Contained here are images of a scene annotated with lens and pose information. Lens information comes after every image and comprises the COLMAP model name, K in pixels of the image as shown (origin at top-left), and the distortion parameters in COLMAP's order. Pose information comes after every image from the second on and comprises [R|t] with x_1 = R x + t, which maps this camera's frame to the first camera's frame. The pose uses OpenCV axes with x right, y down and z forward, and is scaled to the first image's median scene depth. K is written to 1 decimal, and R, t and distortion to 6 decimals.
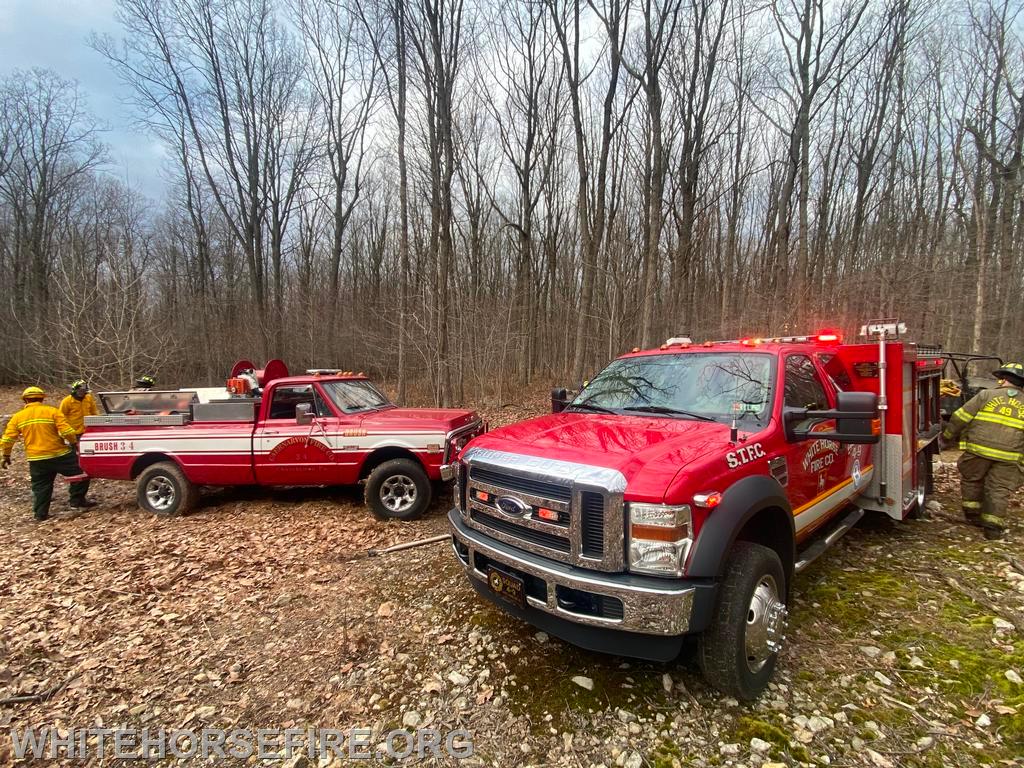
lens RADIAL K [[466.1, 0, 512.0], [0, 466.1, 384.0], [0, 0, 1]] dist [0.000860, -0.012998]
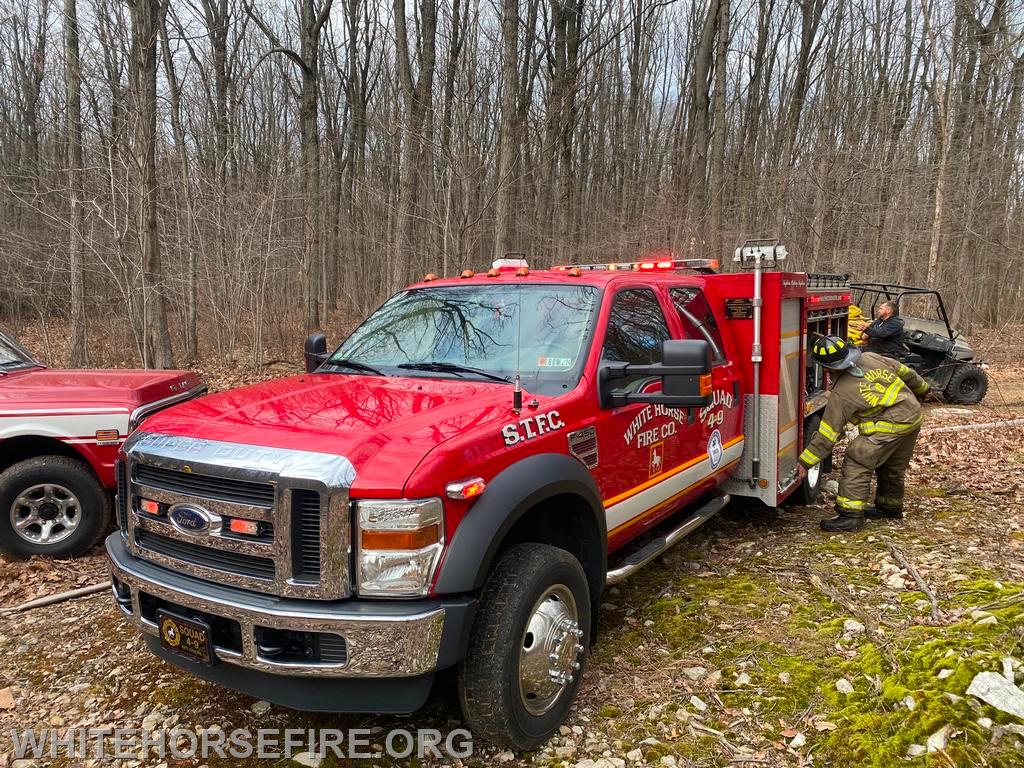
lens RADIAL K [[759.0, 0, 512.0], [0, 759.0, 384.0], [0, 0, 1]] dist [0.032142, -0.057506]
pose [[0.967311, -0.020532, 0.252759, 0.149004], [0.001007, 0.997020, 0.077134, -0.006109], [-0.253590, -0.074358, 0.964450, -0.117157]]
